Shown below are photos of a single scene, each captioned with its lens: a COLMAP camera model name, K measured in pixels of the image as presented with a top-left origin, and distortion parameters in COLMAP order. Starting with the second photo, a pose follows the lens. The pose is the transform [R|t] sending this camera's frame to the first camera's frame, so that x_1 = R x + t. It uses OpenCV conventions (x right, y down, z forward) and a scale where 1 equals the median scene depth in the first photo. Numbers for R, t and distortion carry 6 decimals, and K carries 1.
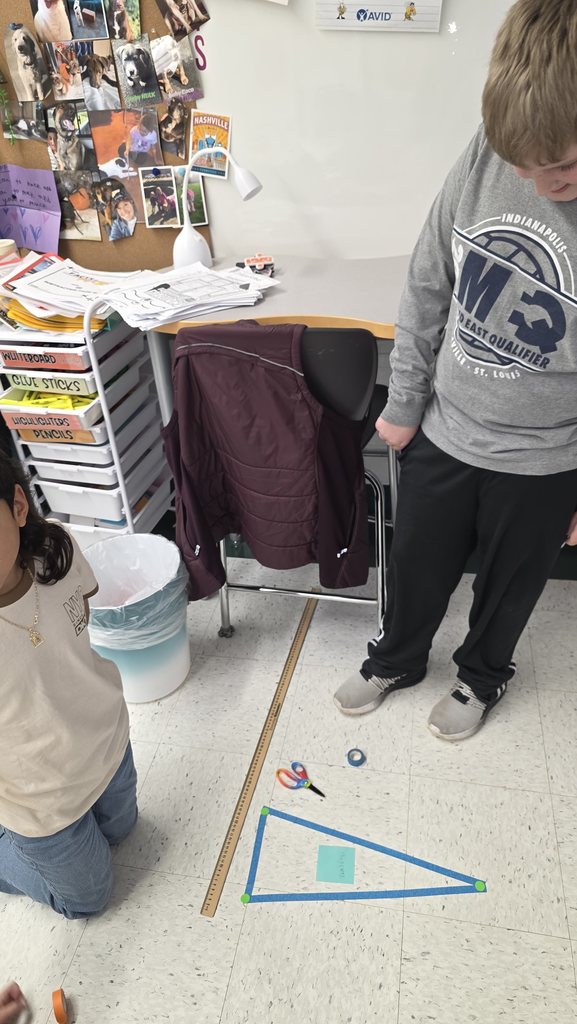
lens RADIAL K [[672.3, 0, 289.4], [0, 672.3, 511.9], [0, 0, 1]] dist [-0.000162, -0.001162]
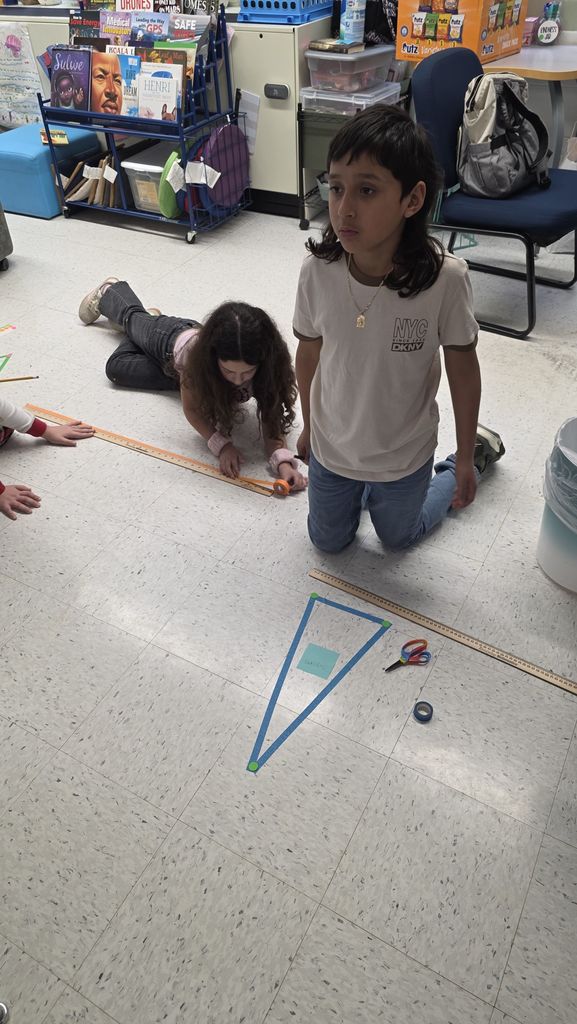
lens RADIAL K [[783.8, 0, 288.3], [0, 783.8, 511.9], [0, 0, 1]] dist [0.008309, 0.000543]
pose [[-0.330282, 0.650236, -0.684183, 0.774846], [-0.470271, 0.515124, 0.716584, -0.475247], [0.818388, 0.558426, 0.135651, 0.633889]]
